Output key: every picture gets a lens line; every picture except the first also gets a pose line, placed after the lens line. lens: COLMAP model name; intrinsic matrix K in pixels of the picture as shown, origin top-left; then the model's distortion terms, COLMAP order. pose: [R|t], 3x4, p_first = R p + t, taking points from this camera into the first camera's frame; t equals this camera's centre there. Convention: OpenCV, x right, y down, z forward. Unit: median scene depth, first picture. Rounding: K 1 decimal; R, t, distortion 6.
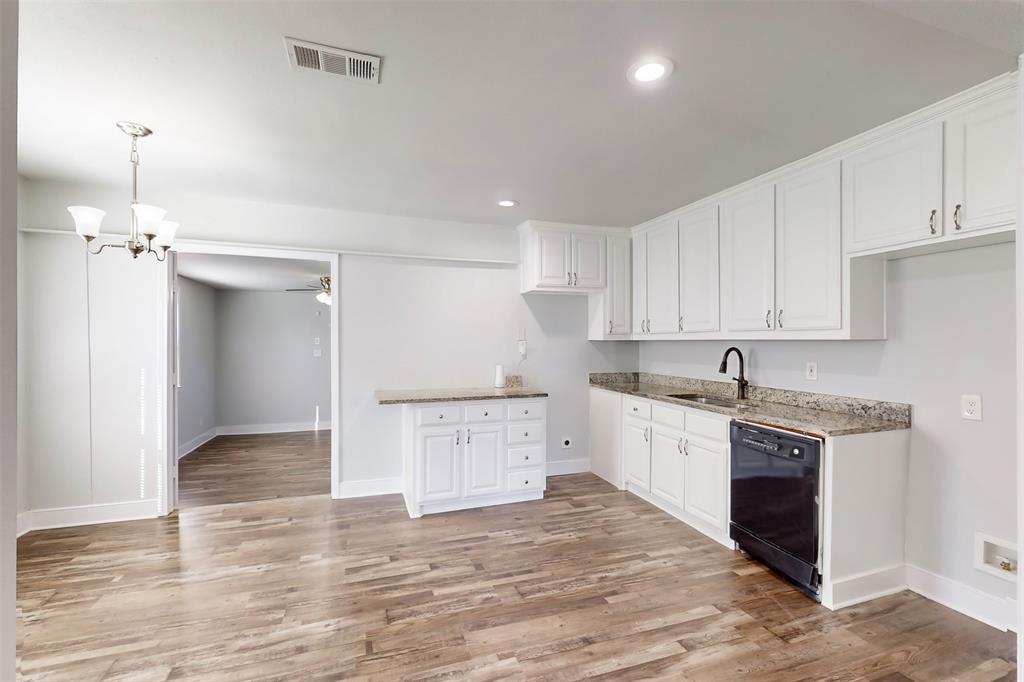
lens RADIAL K [[444.3, 0, 511.7], [0, 444.3, 341.1], [0, 0, 1]] dist [-0.001076, 0.001198]
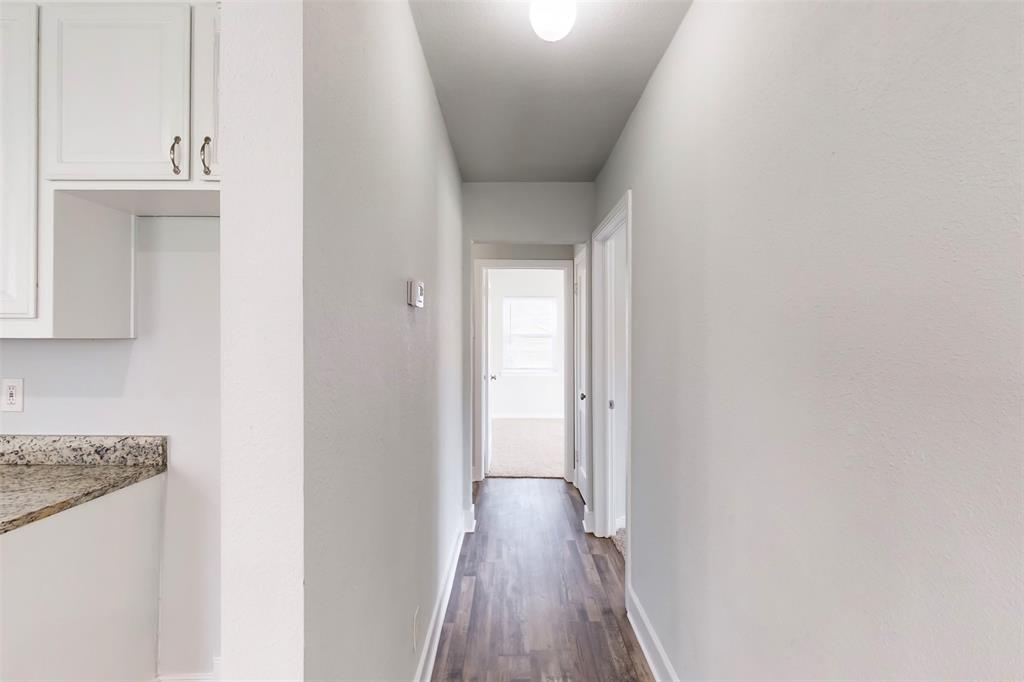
lens RADIAL K [[444.3, 0, 509.3], [0, 444.3, 338.8], [0, 0, 1]] dist [-0.001076, 0.001198]
pose [[0.333122, 0.005103, 0.942870, 0.315732], [-0.005482, 0.999979, -0.003475, -0.002879], [-0.942868, -0.004011, 0.333143, 0.209237]]
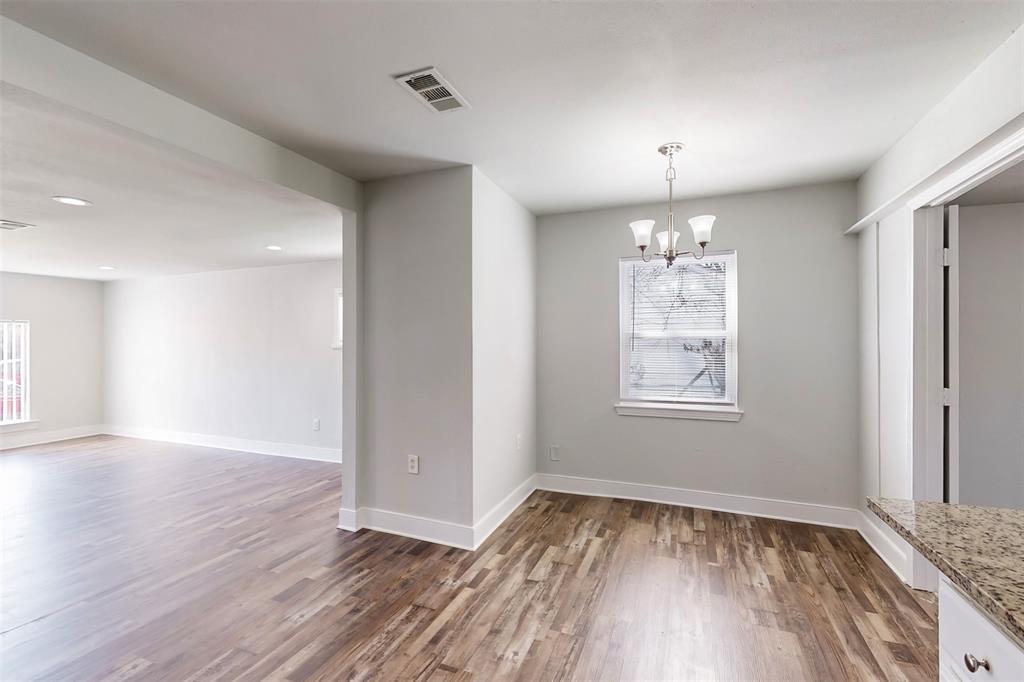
lens RADIAL K [[444.3, 0, 510.2], [0, 444.3, 340.1], [0, 0, 1]] dist [-0.001076, 0.001198]
pose [[-0.654134, -0.007983, -0.756337, 0.173649], [-0.000736, 0.999951, -0.009918, 0.008176], [0.756378, -0.005932, -0.654107, 0.987037]]
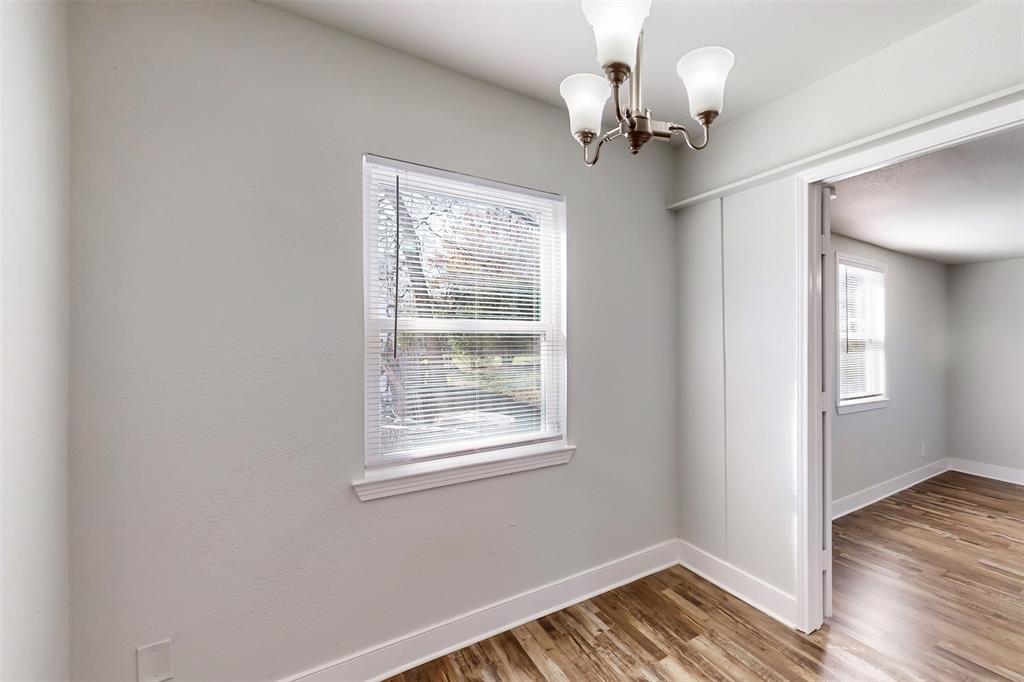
lens RADIAL K [[444.3, 0, 602.4], [0, 444.3, 346.7], [0, 0, 1]] dist [-0.001076, 0.001198]
pose [[0.282267, 0.008695, -0.959297, -0.296773], [0.004067, 0.999939, 0.010260, 0.006649], [0.959327, -0.006798, 0.282214, 0.582249]]
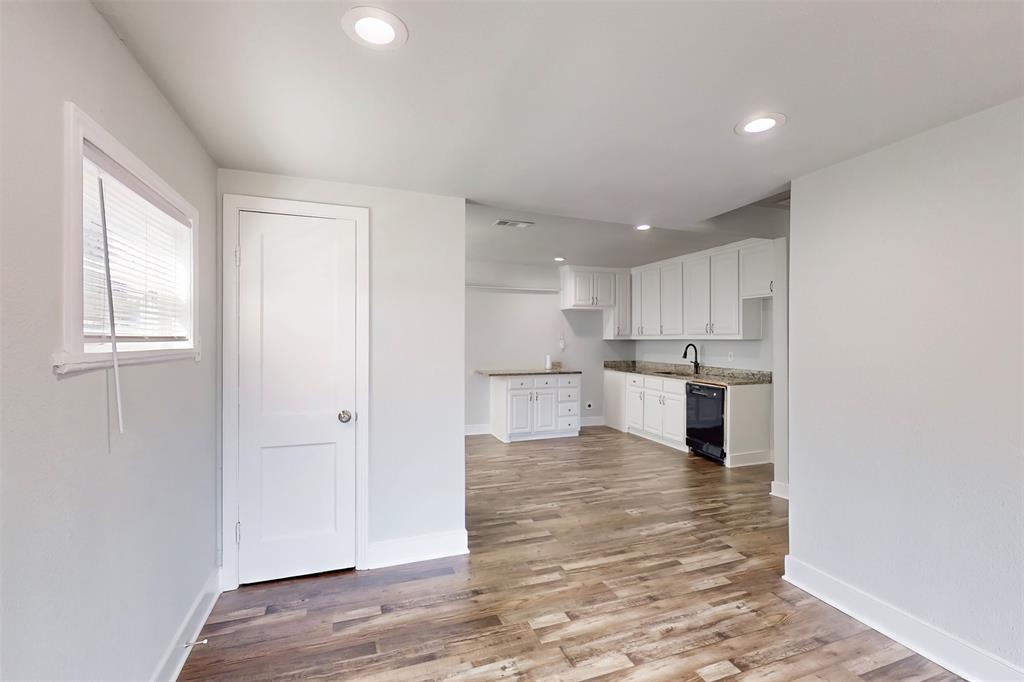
lens RADIAL K [[444.3, 0, 511.8], [0, 444.3, 337.4], [0, 0, 1]] dist [-0.001076, 0.001198]
pose [[0.999821, 0.002375, 0.018756, -0.233567], [-0.002277, 0.999984, -0.005237, -0.000506], [-0.018768, 0.005194, 0.999810, -0.722730]]
